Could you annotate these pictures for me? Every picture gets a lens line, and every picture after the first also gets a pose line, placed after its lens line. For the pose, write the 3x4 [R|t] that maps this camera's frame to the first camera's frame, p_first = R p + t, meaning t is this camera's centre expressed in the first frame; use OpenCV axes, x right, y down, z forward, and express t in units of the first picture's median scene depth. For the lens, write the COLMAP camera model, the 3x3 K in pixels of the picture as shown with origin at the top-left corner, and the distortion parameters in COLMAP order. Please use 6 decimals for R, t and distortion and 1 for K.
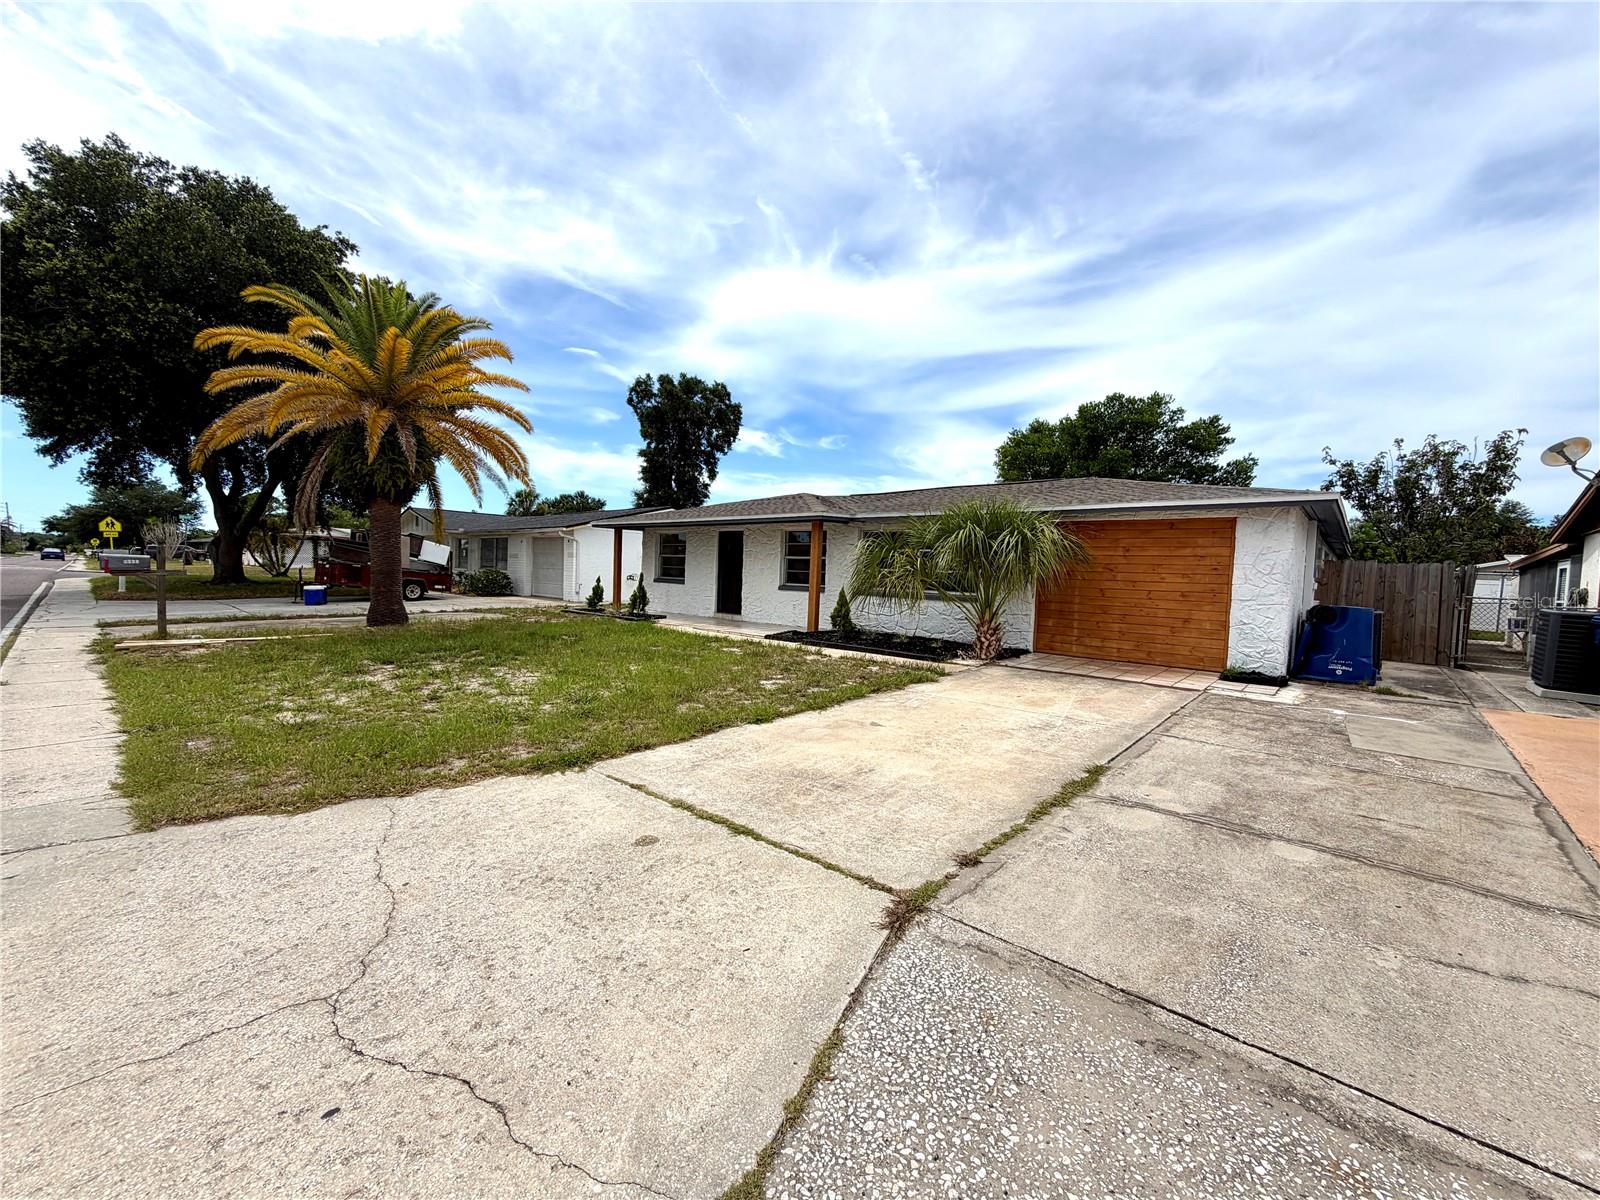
lens RADIAL K [[638.3, 0, 788.8], [0, 638.3, 600.0], [0, 0, 1]] dist [-0.000736, 0.000283]
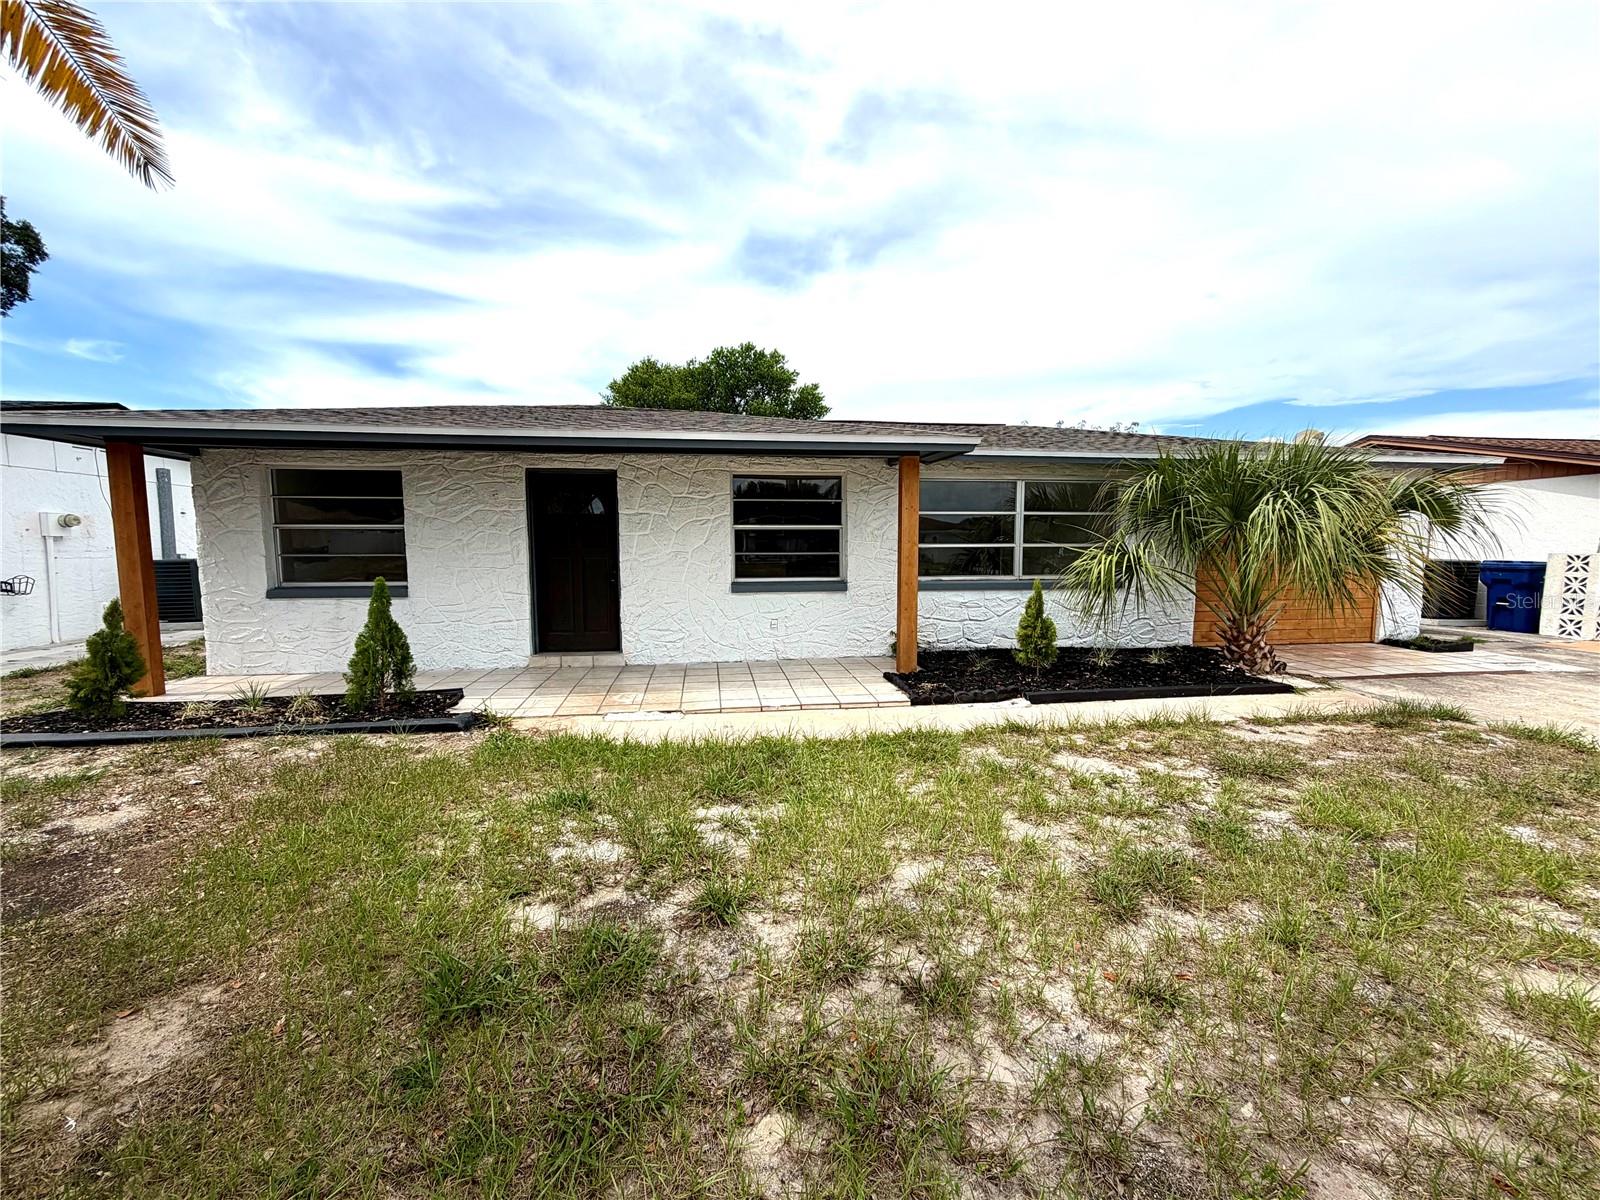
lens RADIAL K [[638.3, 0, 791.1], [0, 638.3, 597.0], [0, 0, 1]] dist [-0.000736, 0.000283]
pose [[0.641548, -0.100958, 0.760411, -0.181067], [0.057934, 0.994847, 0.083206, -0.025354], [-0.764892, -0.009327, 0.644091, 0.320949]]
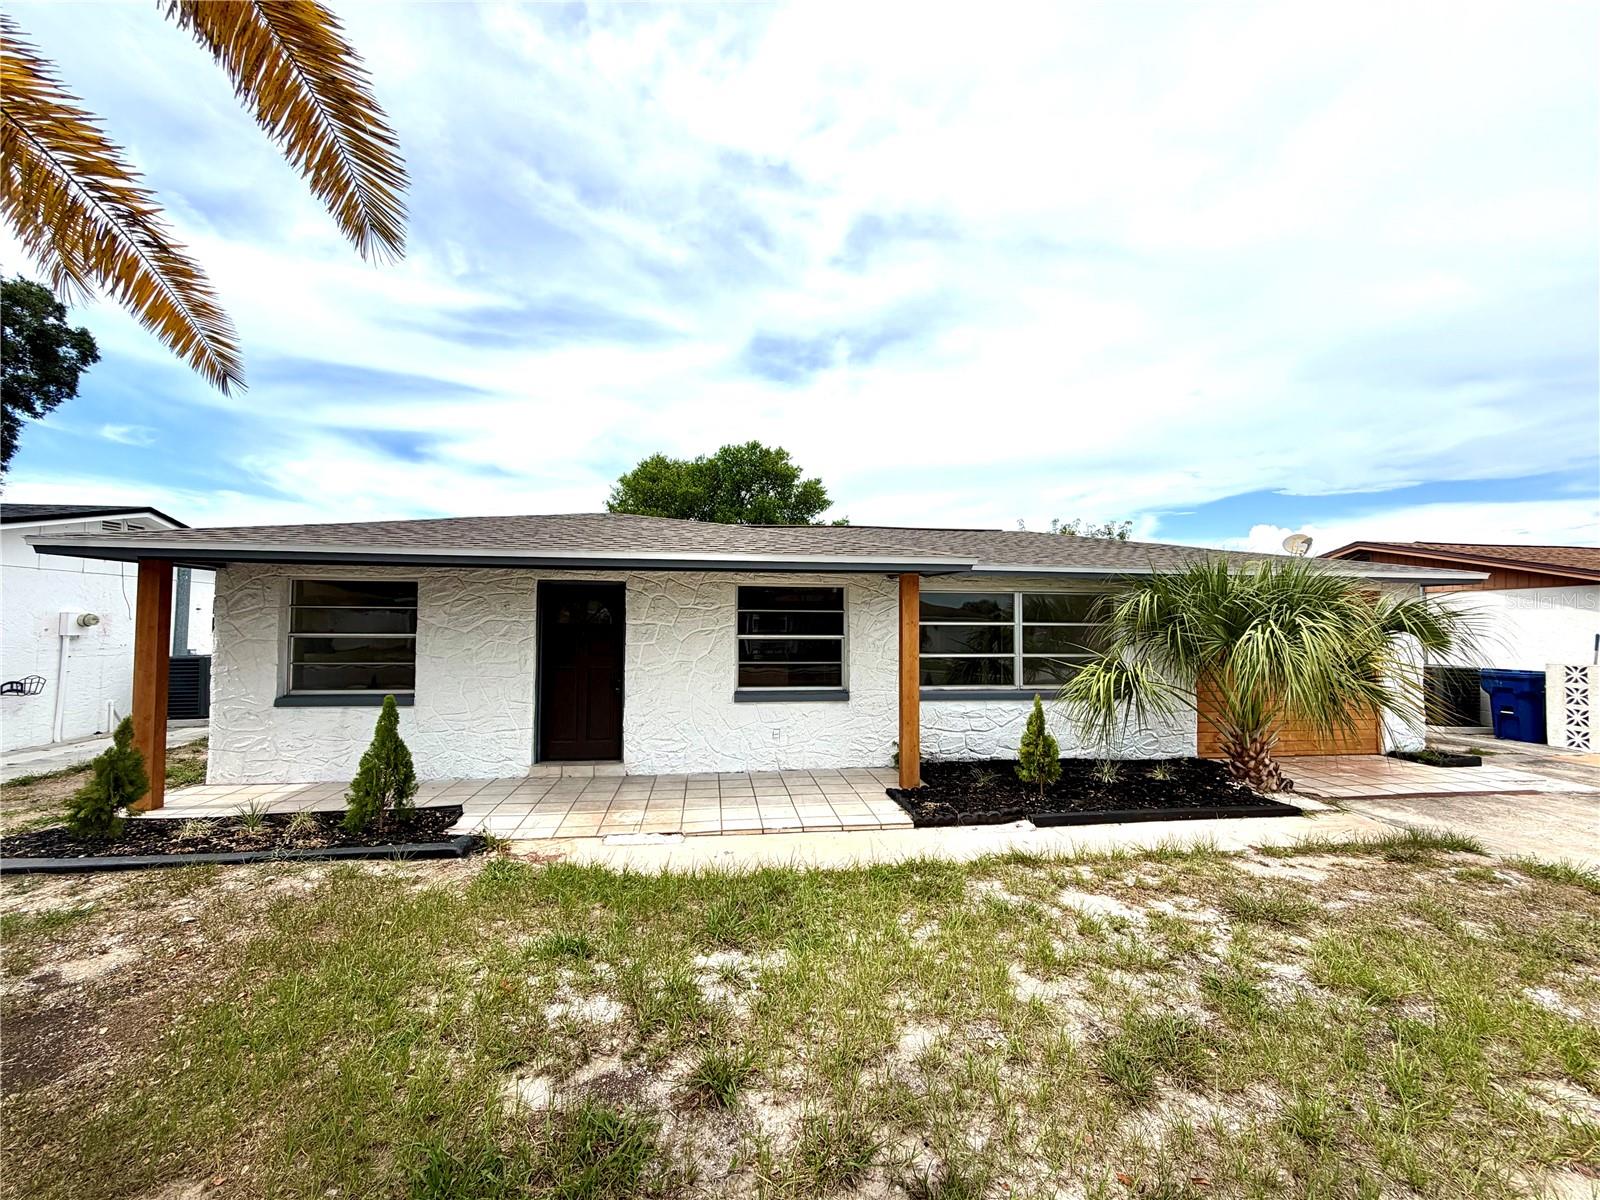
lens RADIAL K [[638.3, 0, 791.2], [0, 638.3, 596.6], [0, 0, 1]] dist [-0.000736, 0.000283]
pose [[0.644242, 0.002078, 0.764819, -0.183945], [0.049539, 0.997783, -0.044439, -0.036728], [-0.763216, 0.066518, 0.642711, 0.318186]]
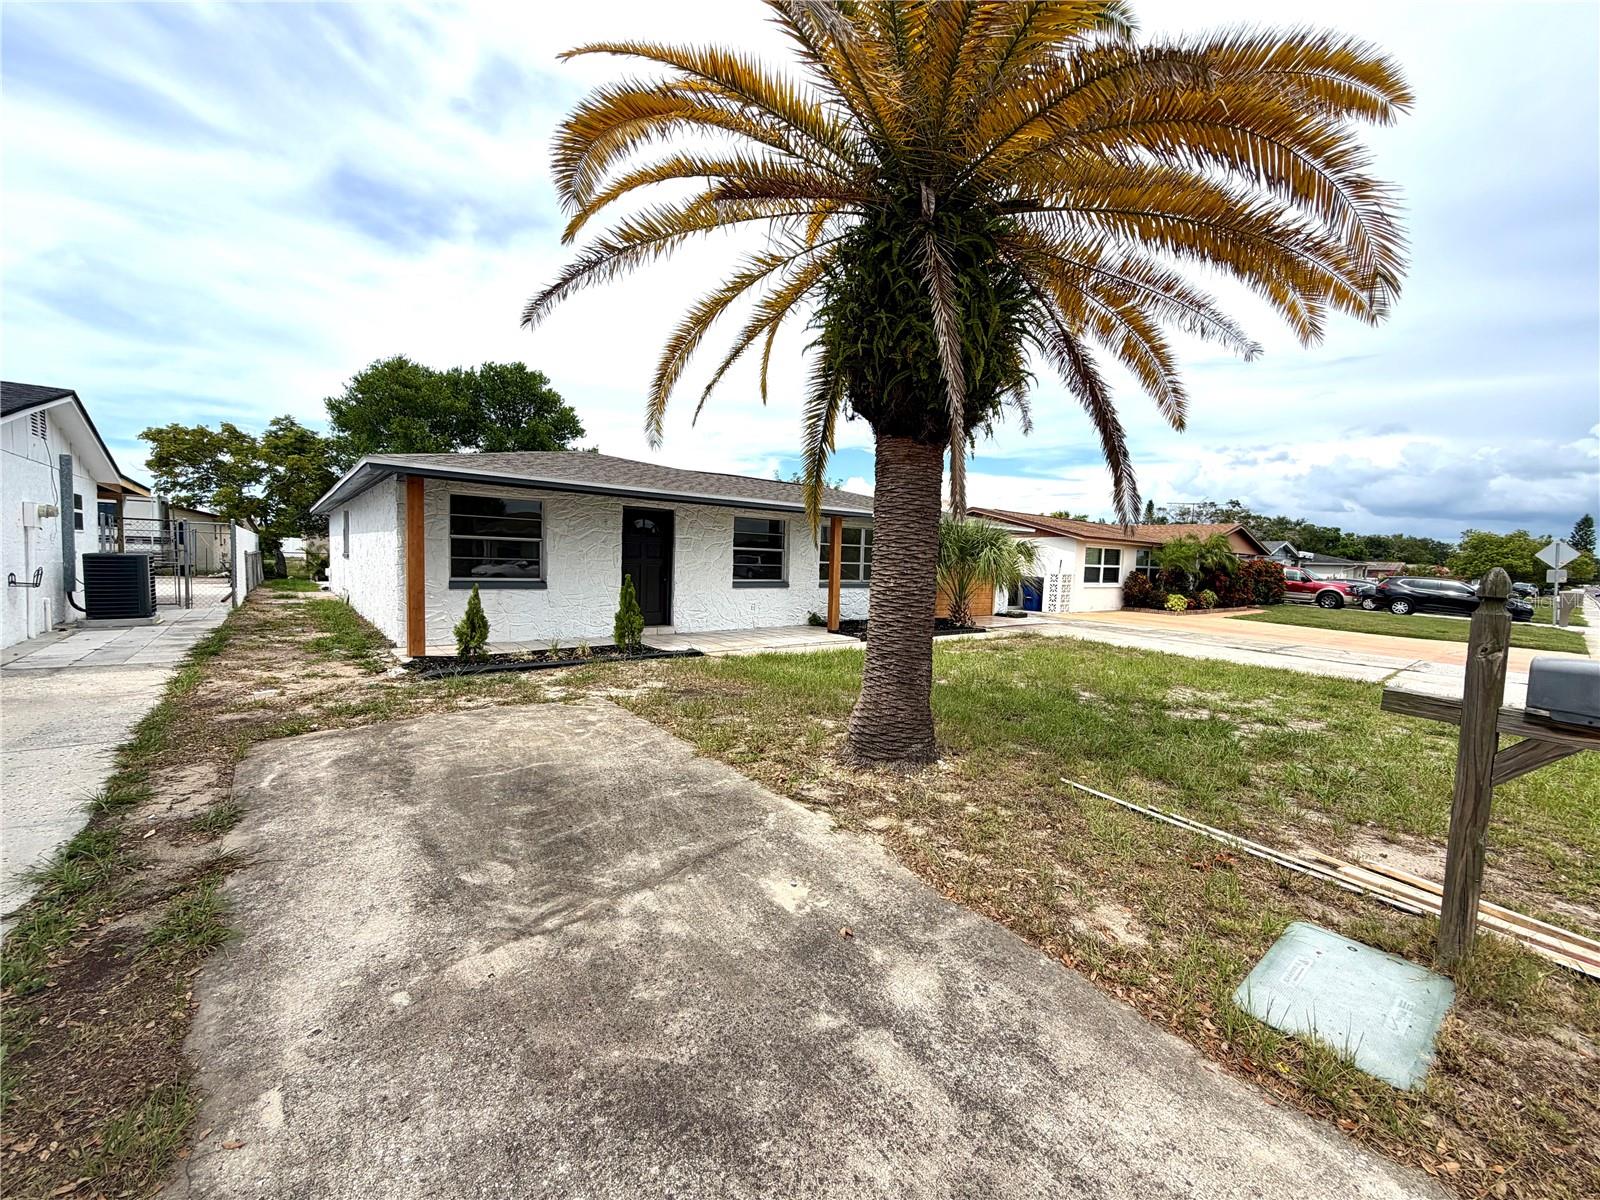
lens RADIAL K [[638.3, 0, 795.1], [0, 638.3, 609.4], [0, 0, 1]] dist [-0.000736, 0.000283]
pose [[0.151466, -0.107818, 0.982565, -0.405396], [0.016042, 0.994171, 0.106619, -0.037114], [-0.988332, -0.000387, 0.152312, 0.396319]]
